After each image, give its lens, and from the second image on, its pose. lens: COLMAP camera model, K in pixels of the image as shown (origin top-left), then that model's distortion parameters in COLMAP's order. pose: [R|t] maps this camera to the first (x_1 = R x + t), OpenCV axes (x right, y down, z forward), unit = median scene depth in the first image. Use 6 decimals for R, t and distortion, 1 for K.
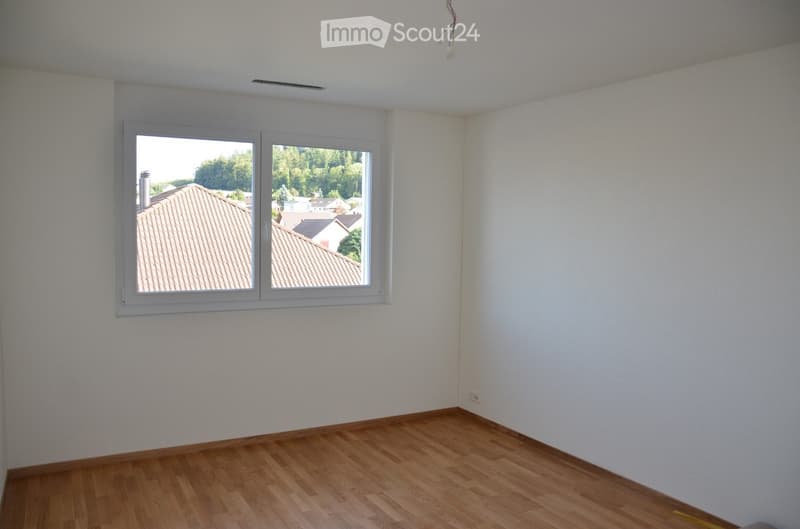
lens RADIAL K [[622.9, 0, 400.0], [0, 622.9, 264.5], [0, 0, 1]] dist [-0.107967, 0.089237]
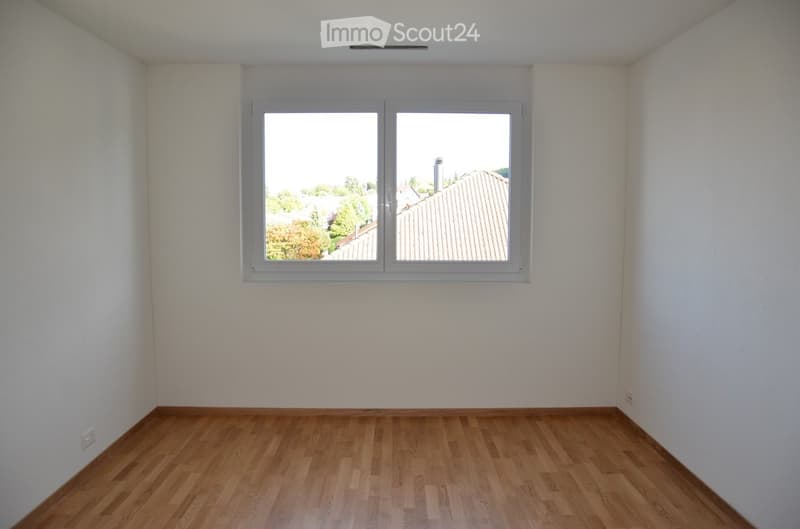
lens RADIAL K [[622.9, 0, 400.0], [0, 622.9, 264.5], [0, 0, 1]] dist [-0.107967, 0.089237]
pose [[0.879084, 0.025507, -0.475983, 0.297817], [-0.014437, 0.999534, 0.026899, 0.020497], [0.476448, -0.016775, 0.879043, 0.160168]]
